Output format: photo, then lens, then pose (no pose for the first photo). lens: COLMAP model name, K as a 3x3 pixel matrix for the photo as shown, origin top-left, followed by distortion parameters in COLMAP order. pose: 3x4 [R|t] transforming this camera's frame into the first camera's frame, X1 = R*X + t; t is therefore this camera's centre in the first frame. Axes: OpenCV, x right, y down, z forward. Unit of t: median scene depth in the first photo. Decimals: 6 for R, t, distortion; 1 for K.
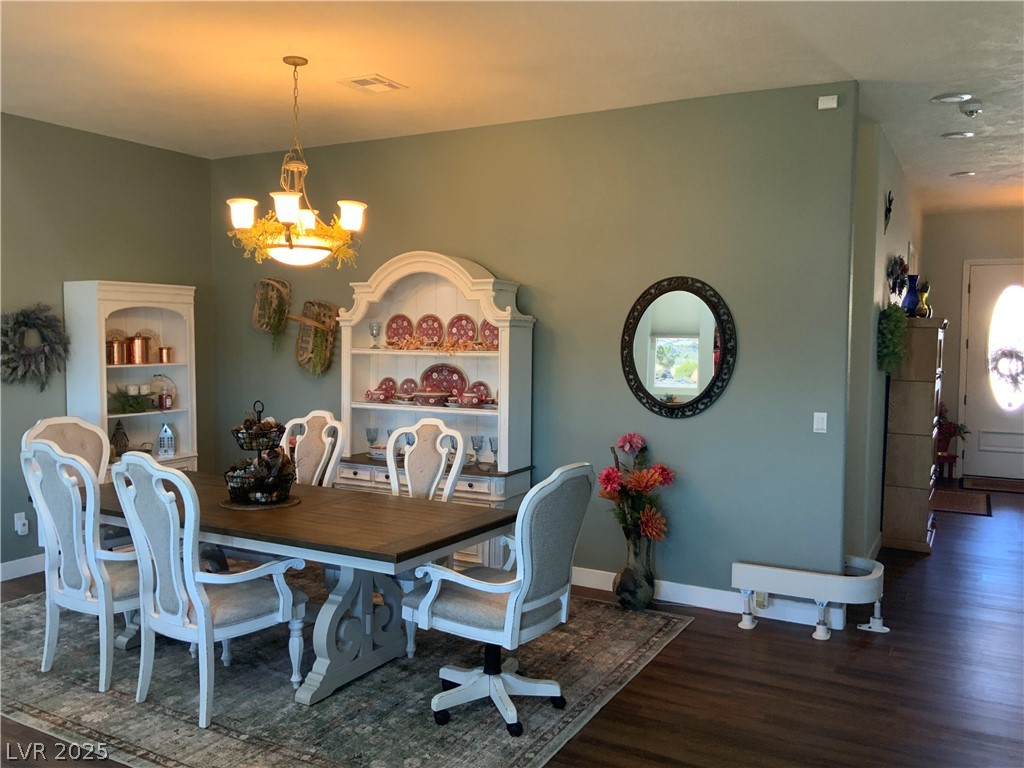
lens RADIAL K [[858.4, 0, 508.8], [0, 858.4, 385.4], [0, 0, 1]] dist [0.119754, -0.205935]
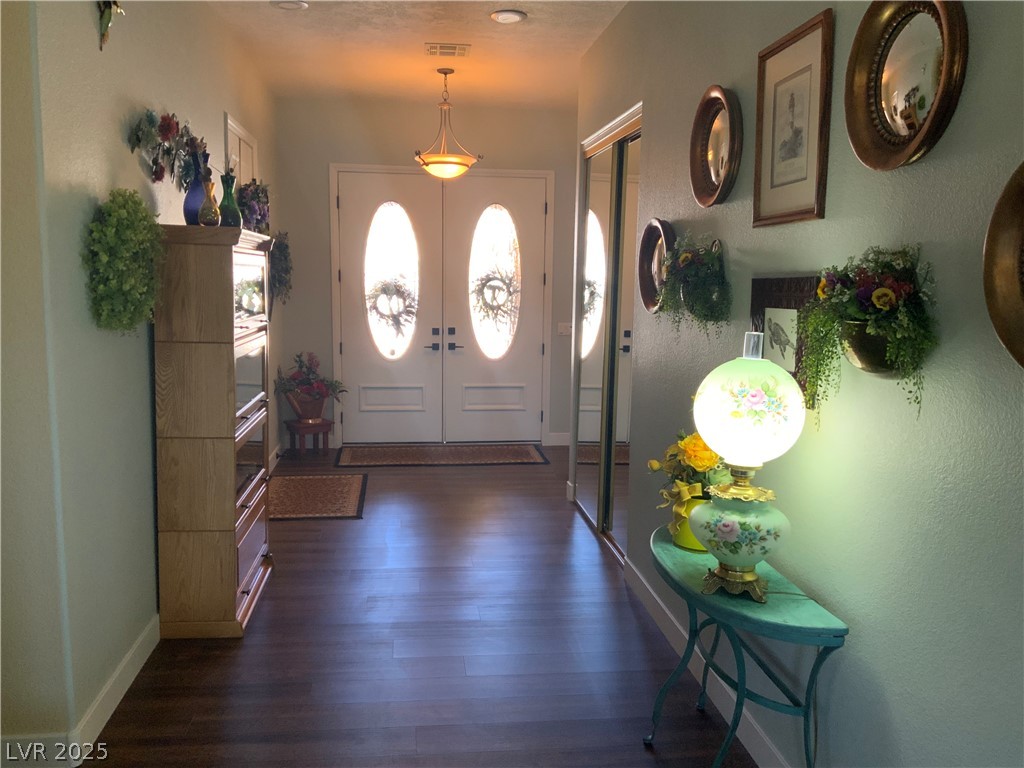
lens RADIAL K [[858.4, 0, 508.8], [0, 858.4, 385.4], [0, 0, 1]] dist [0.119754, -0.205935]
pose [[0.816902, -0.068896, 0.572647, 0.204992], [0.023189, 0.995961, 0.086746, -0.013932], [-0.576310, -0.057584, 0.815200, 0.288742]]
